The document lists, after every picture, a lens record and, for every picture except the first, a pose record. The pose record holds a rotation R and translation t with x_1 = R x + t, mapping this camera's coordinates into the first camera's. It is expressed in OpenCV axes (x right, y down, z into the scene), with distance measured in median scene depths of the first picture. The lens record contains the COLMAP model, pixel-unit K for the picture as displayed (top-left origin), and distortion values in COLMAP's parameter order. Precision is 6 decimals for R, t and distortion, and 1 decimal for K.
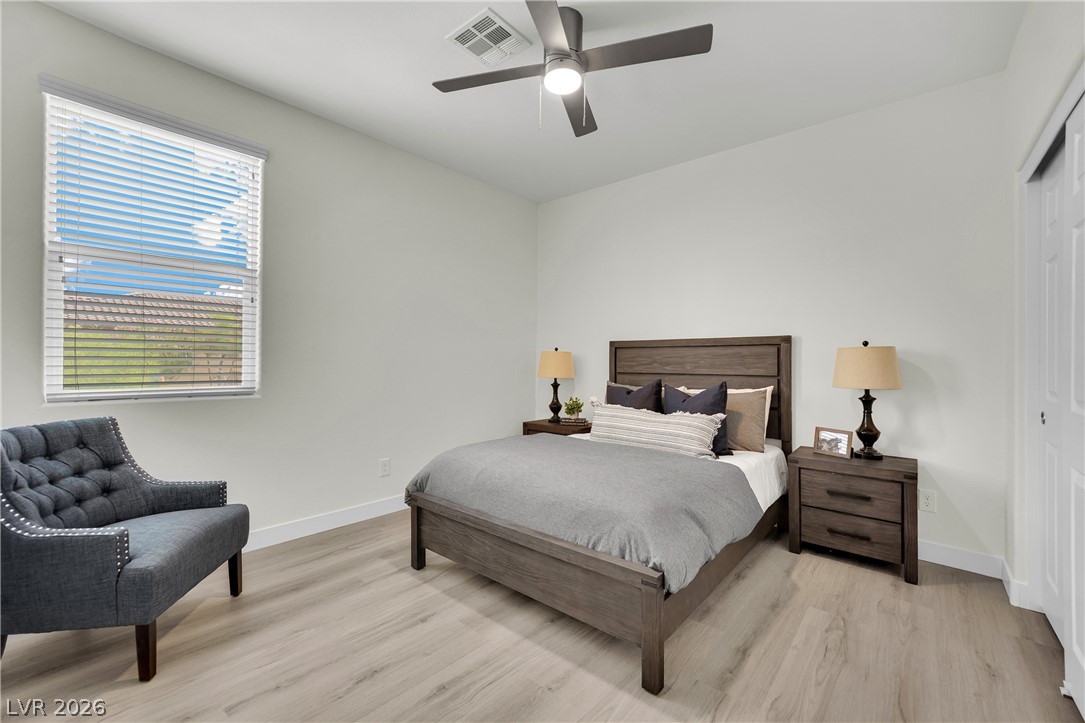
lens RADIAL K [[443.8, 0, 540.8], [0, 443.8, 367.7], [0, 0, 1]] dist [-0.015693, 0.000328]
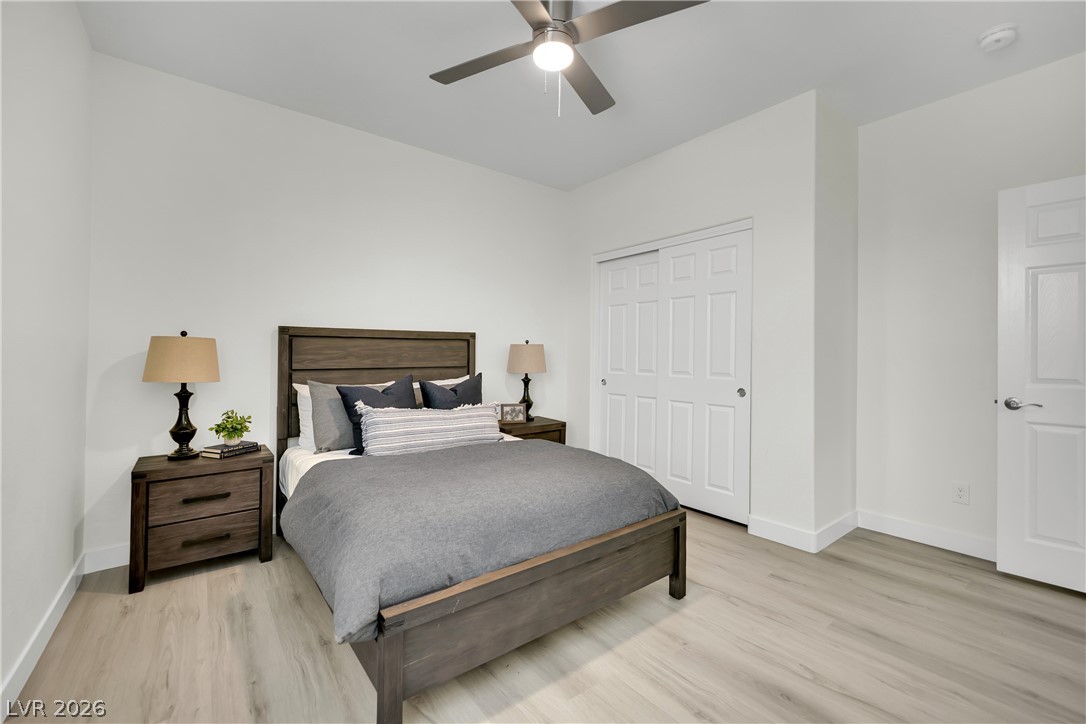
lens RADIAL K [[444.2, 0, 562.6], [0, 444.2, 339.2], [0, 0, 1]] dist [-0.015693, 0.000328]
pose [[0.205224, 0.033146, 0.978154, -0.514360], [0.015359, 0.999194, -0.037082, -0.005840], [-0.978595, 0.022633, 0.204550, 0.463797]]
